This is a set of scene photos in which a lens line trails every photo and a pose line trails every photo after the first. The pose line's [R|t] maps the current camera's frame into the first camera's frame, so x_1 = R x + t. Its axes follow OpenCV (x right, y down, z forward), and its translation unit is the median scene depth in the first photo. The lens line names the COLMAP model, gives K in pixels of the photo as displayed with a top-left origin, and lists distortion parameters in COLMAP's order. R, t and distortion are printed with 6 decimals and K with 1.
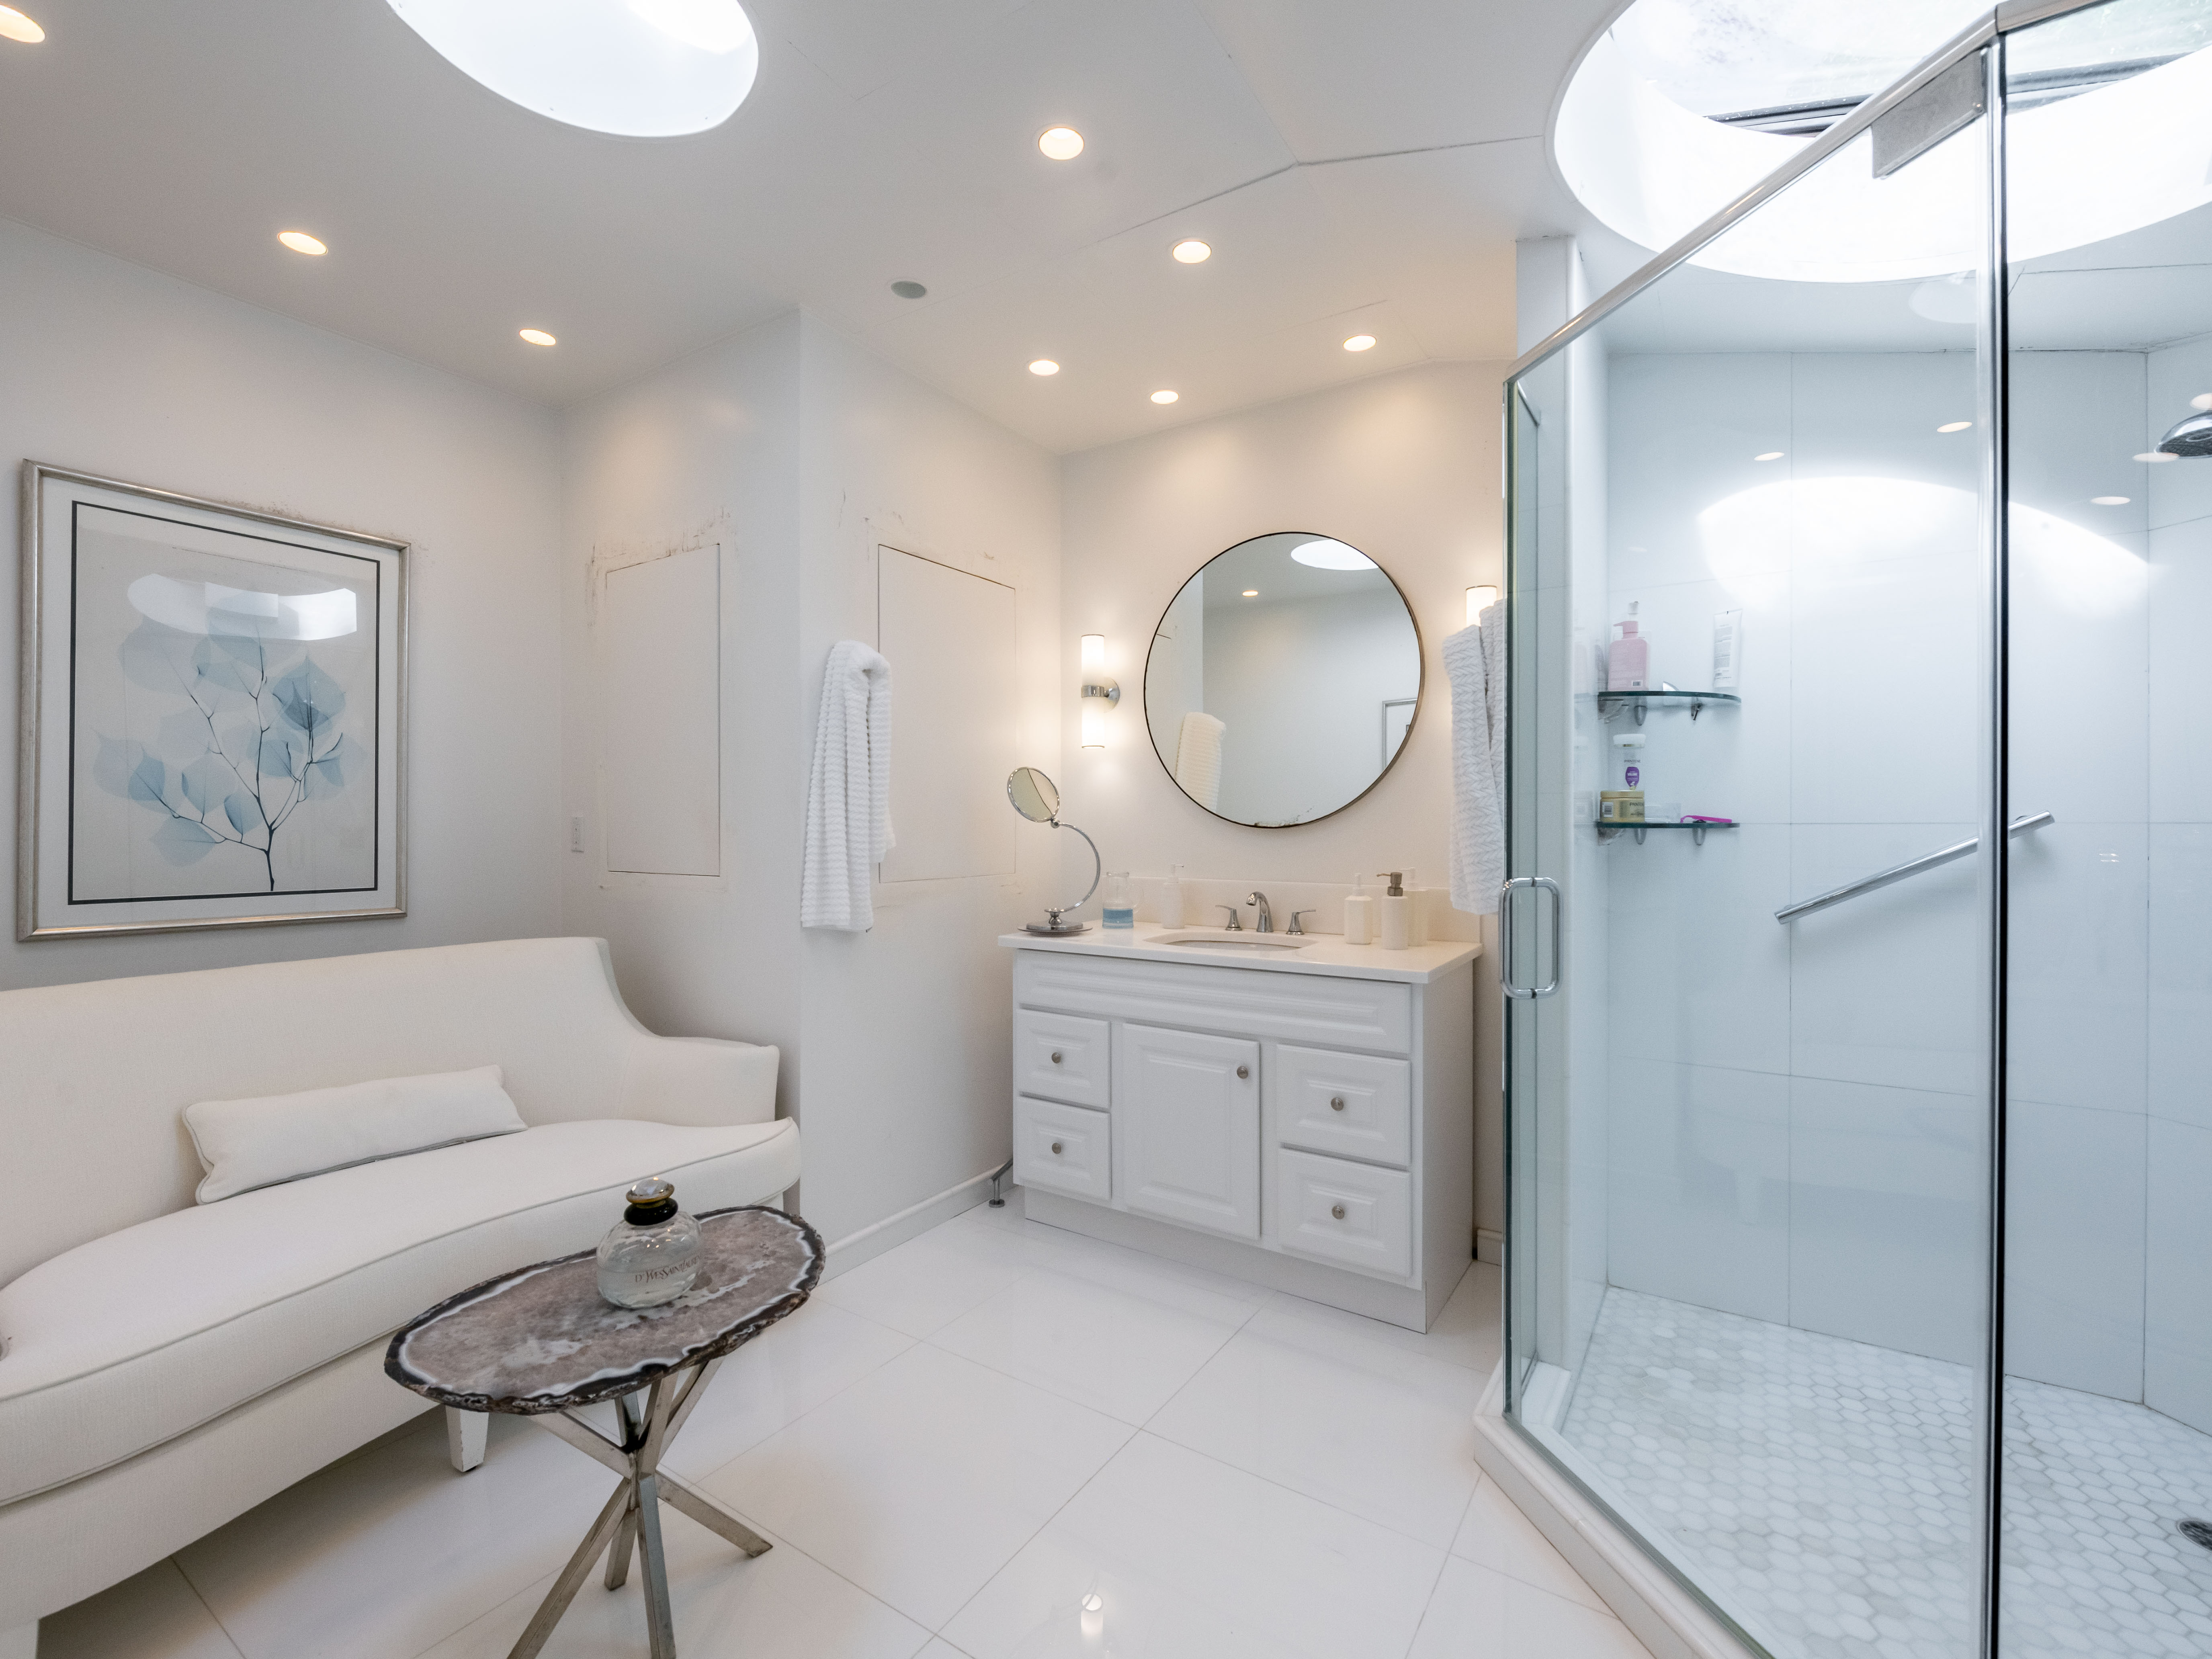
lens RADIAL K [[941.5, 0, 1110.6], [0, 941.5, 827.4], [0, 0, 1]] dist [0.001027, -0.003212]
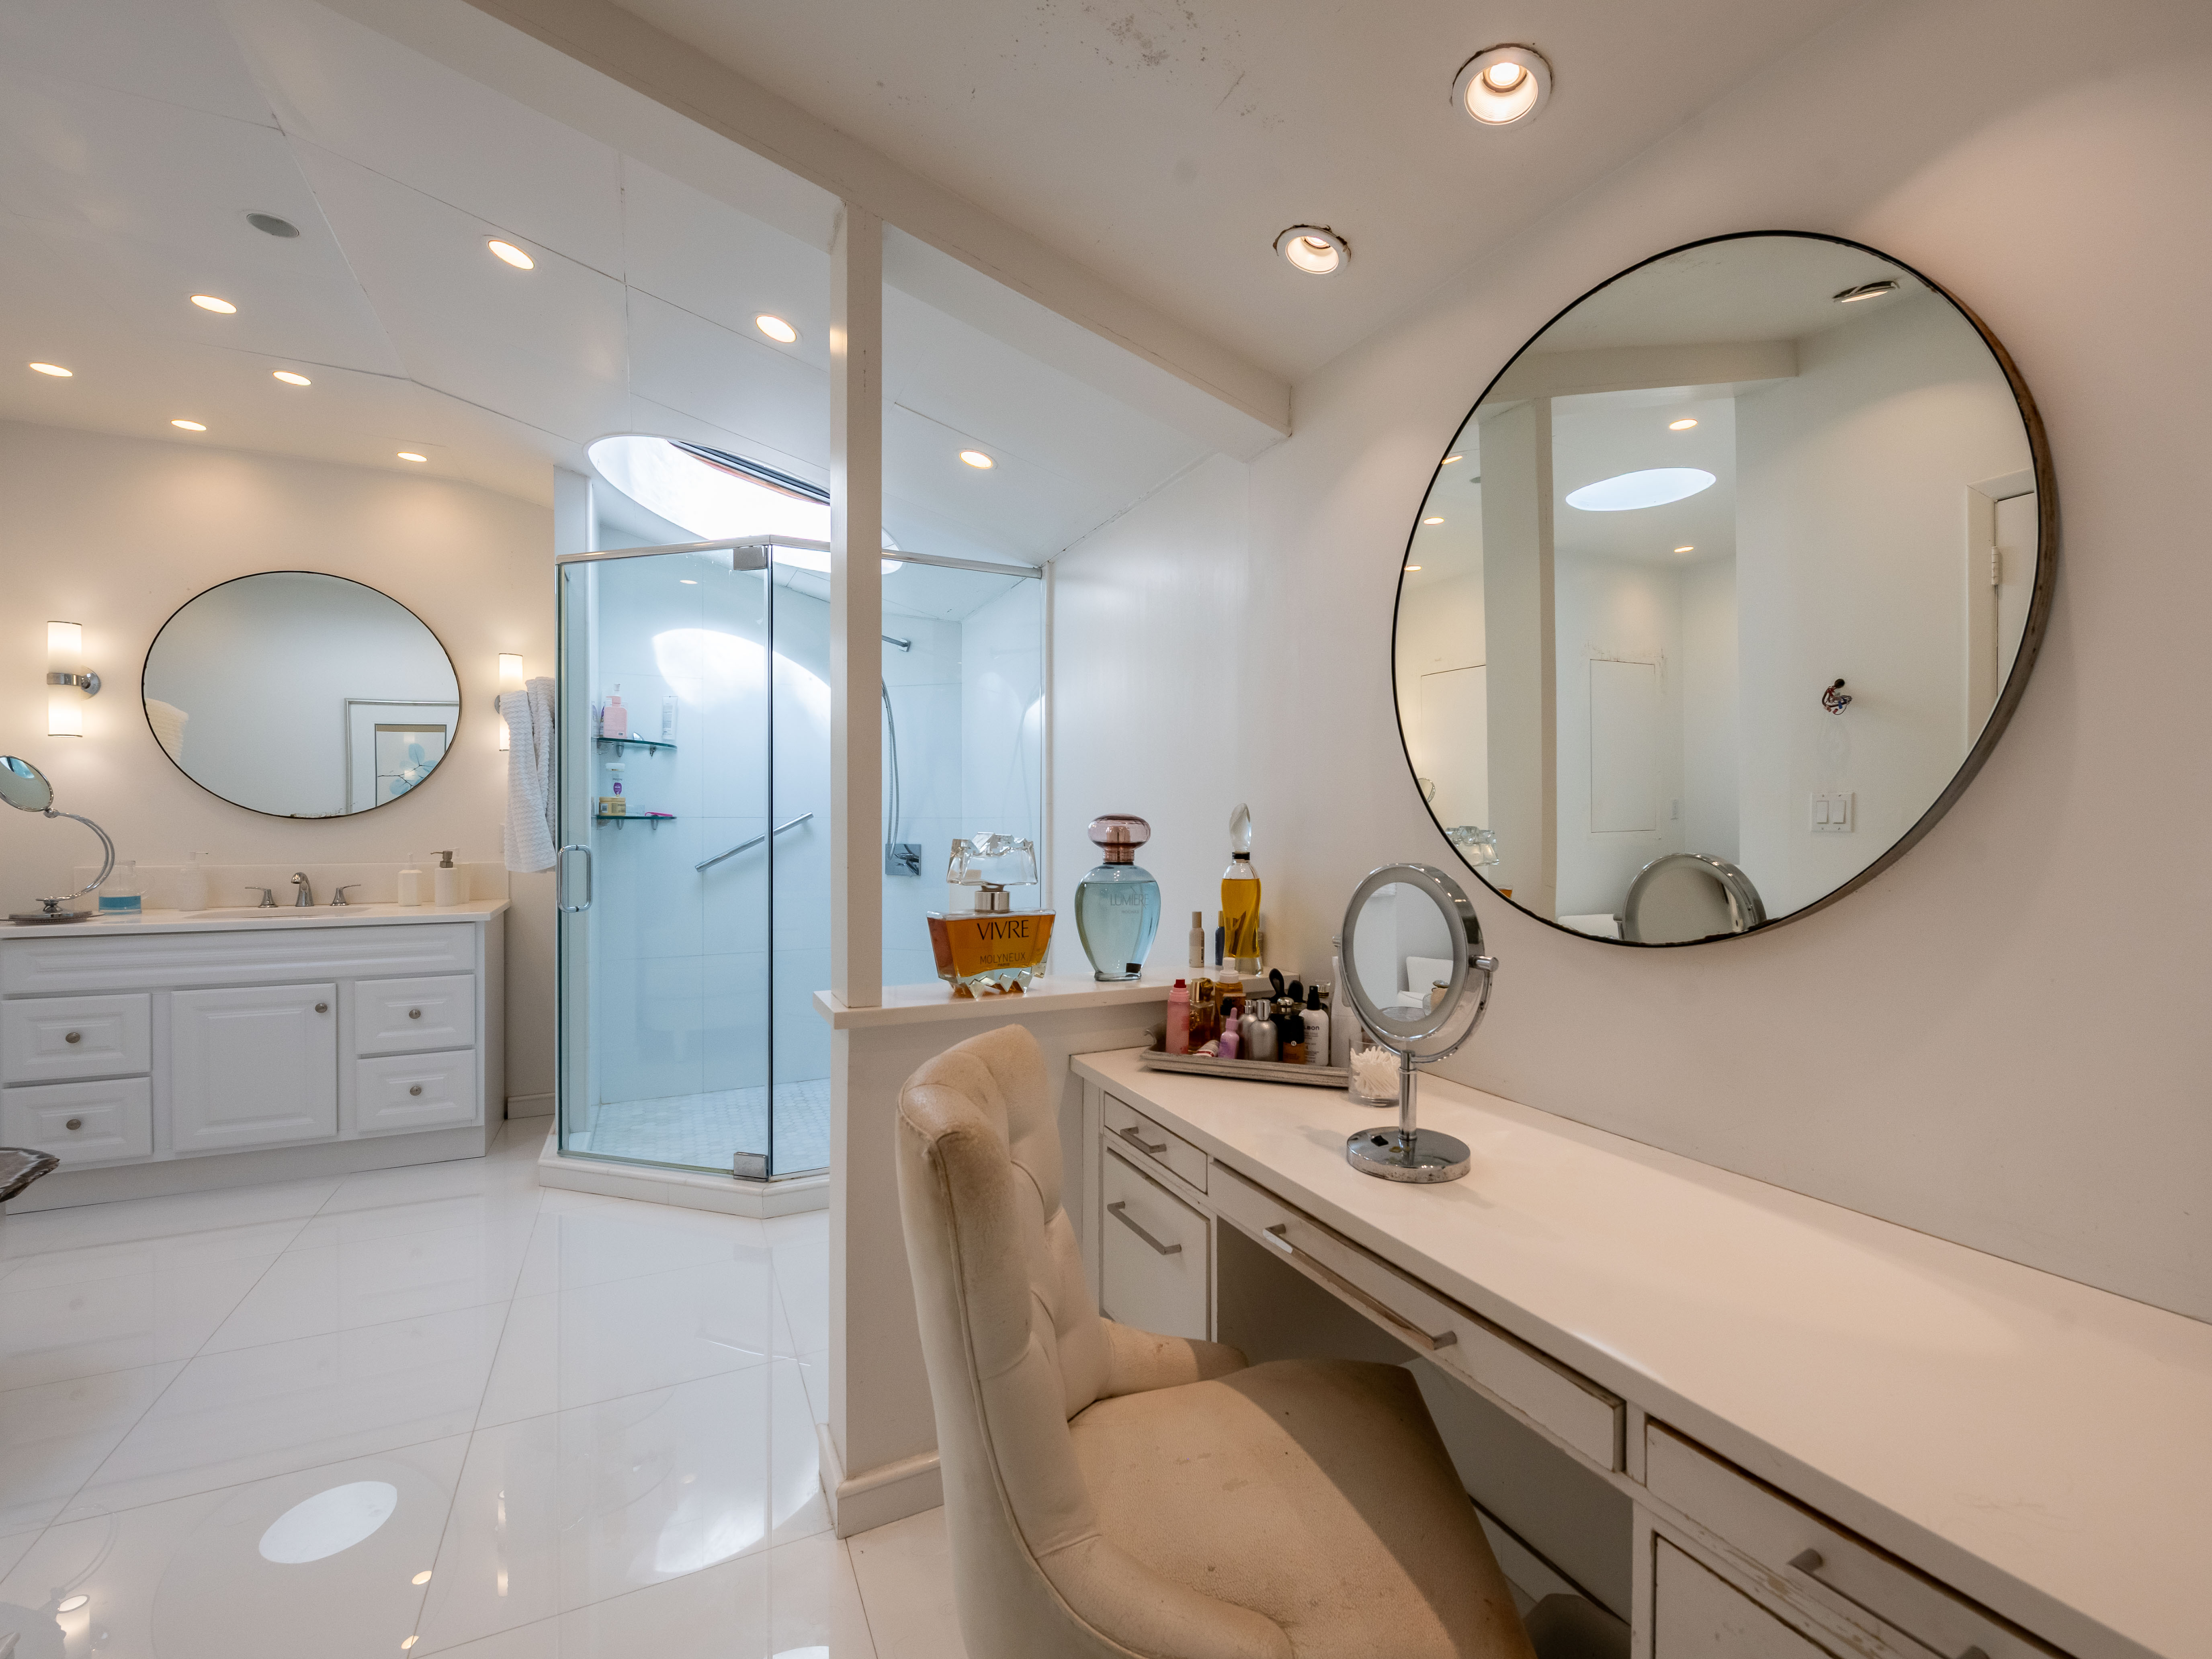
lens RADIAL K [[1003.2, 0, 1193.2], [0, 1003.2, 832.5], [0, 0, 1]] dist [0.000207, -0.003734]
pose [[0.465800, -0.007450, 0.884858, -0.535066], [-0.000708, 0.999961, 0.008791, 0.007482], [-0.884890, -0.004721, 0.465777, -0.720296]]
